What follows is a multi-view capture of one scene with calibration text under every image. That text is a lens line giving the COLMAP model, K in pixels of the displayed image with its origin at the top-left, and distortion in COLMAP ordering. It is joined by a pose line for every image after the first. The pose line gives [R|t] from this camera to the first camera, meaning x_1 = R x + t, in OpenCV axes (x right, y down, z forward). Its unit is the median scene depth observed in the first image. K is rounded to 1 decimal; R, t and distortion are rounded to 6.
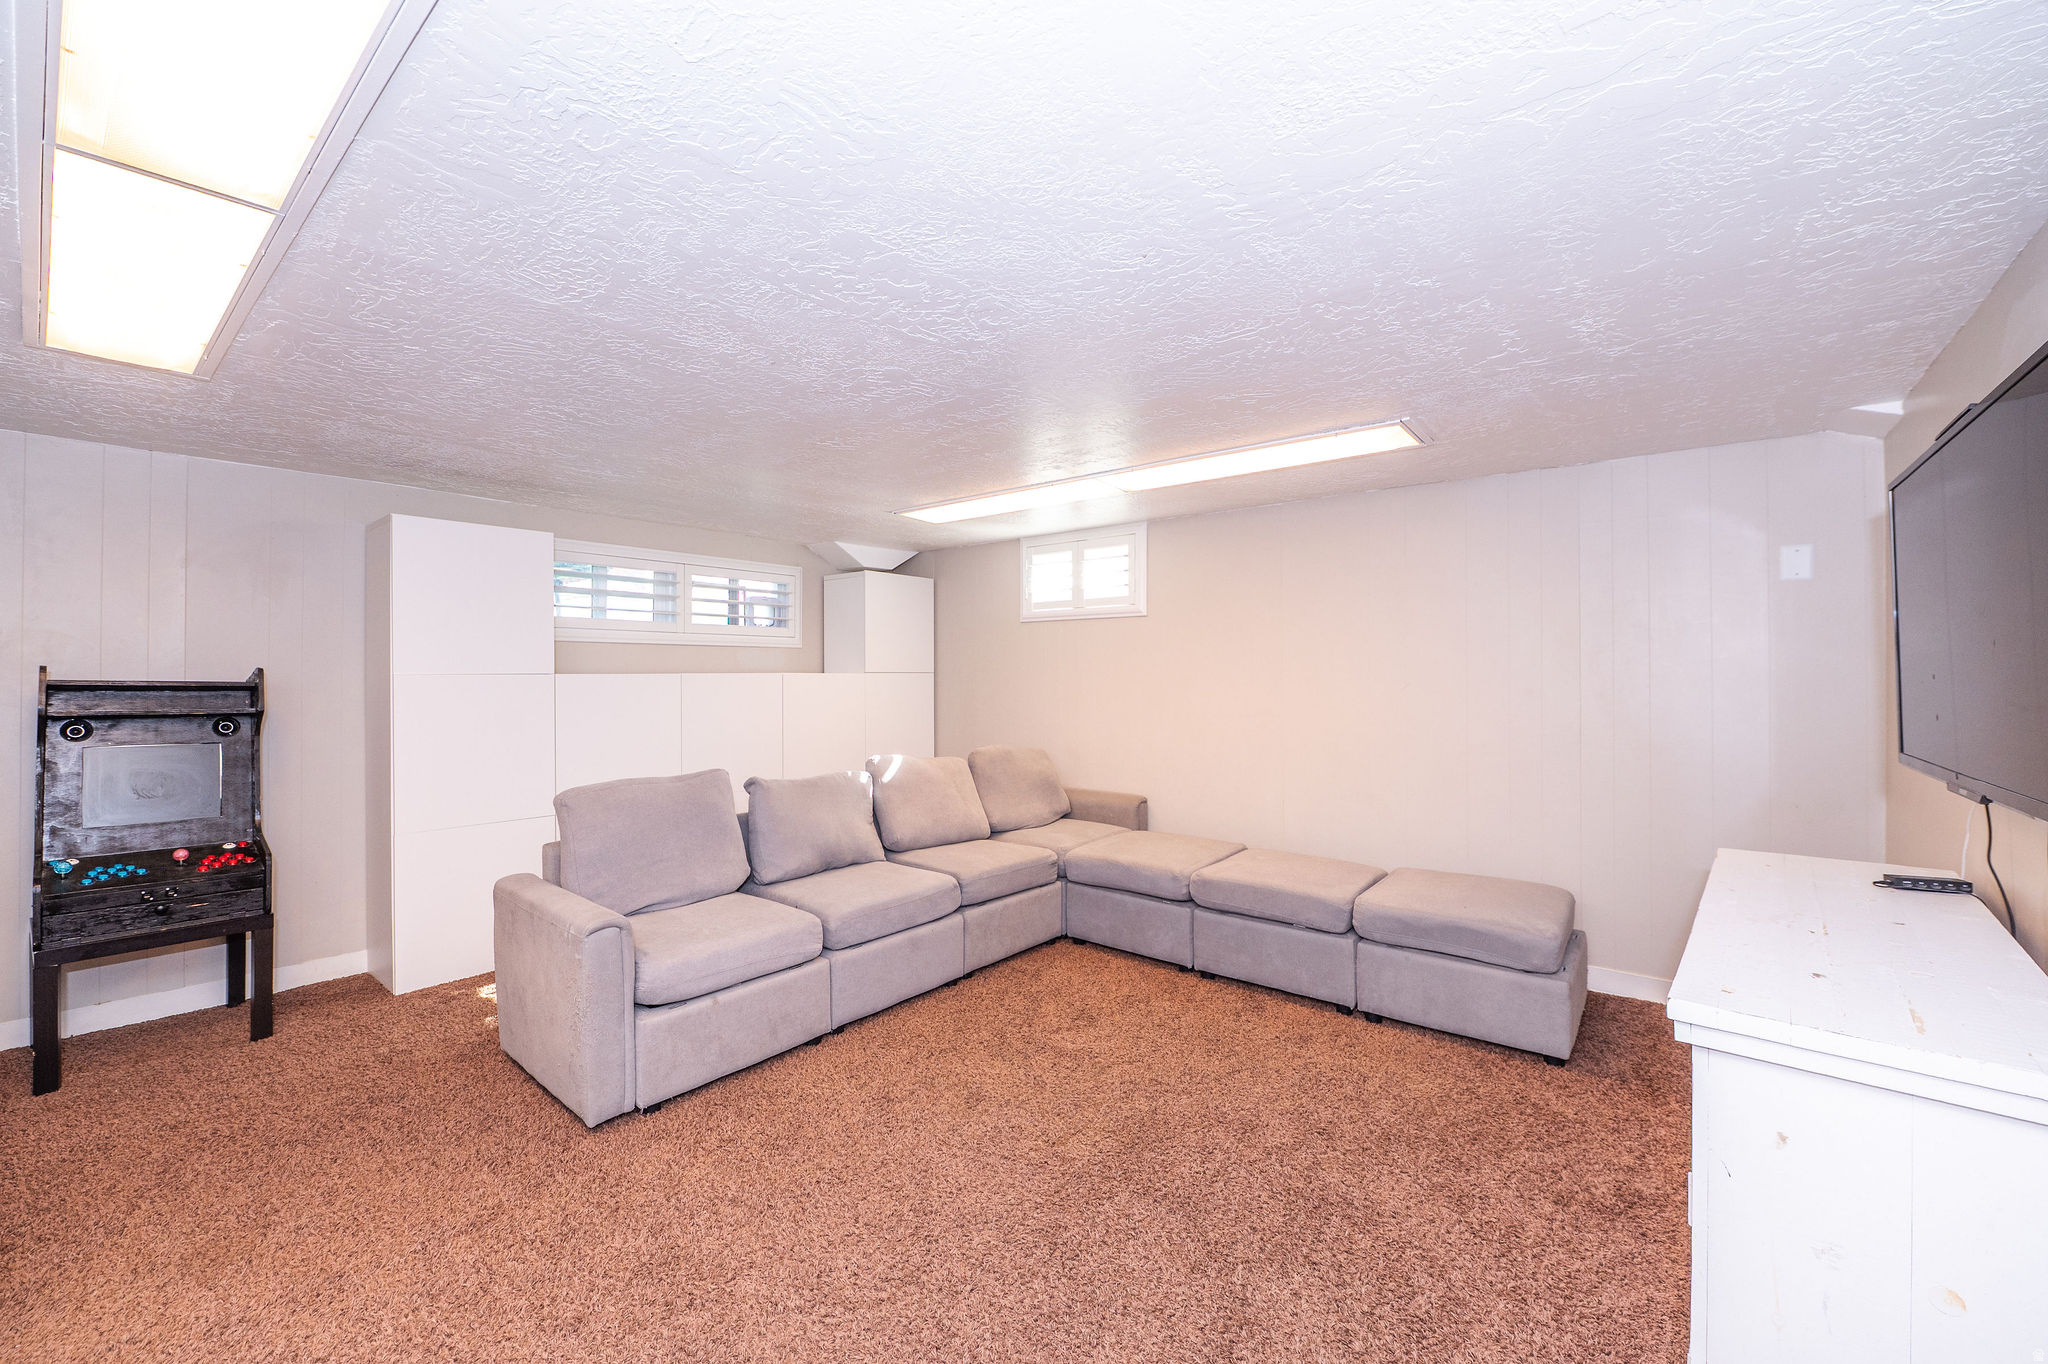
lens RADIAL K [[816.1, 0, 1019.8], [0, 816.1, 676.6], [0, 0, 1]] dist [-0.014813, 0.000270]
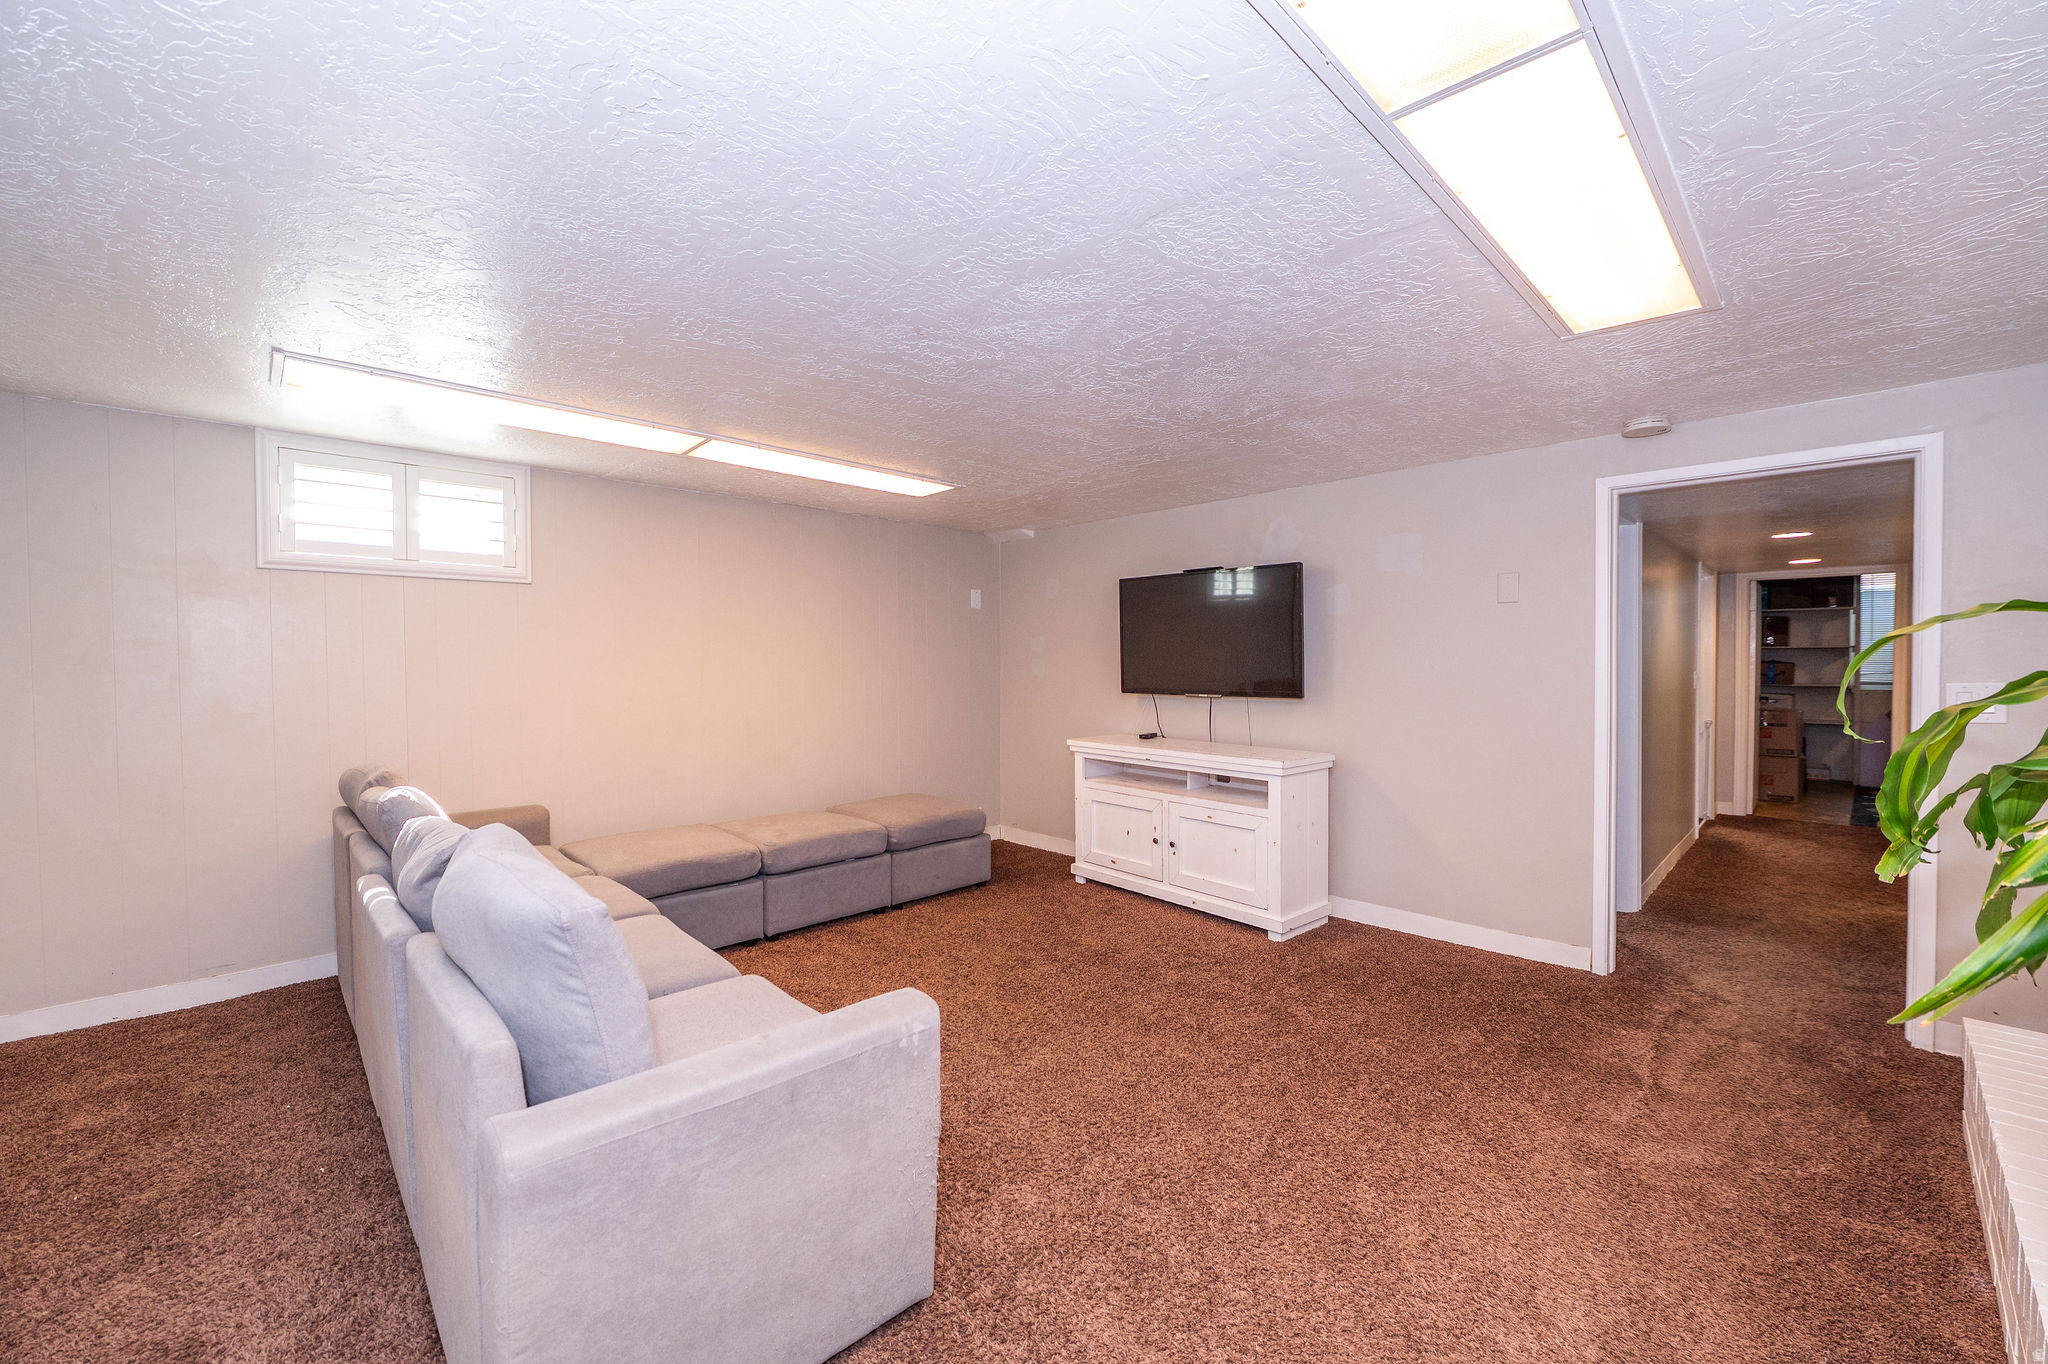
lens RADIAL K [[816.1, 0, 1020.3], [0, 816.1, 675.7], [0, 0, 1]] dist [-0.014813, 0.000270]
pose [[0.121949, -0.016606, 0.992397, -0.594151], [-0.001188, 0.999857, 0.016877, 0.003499], [-0.992536, -0.003237, 0.121911, 0.412944]]
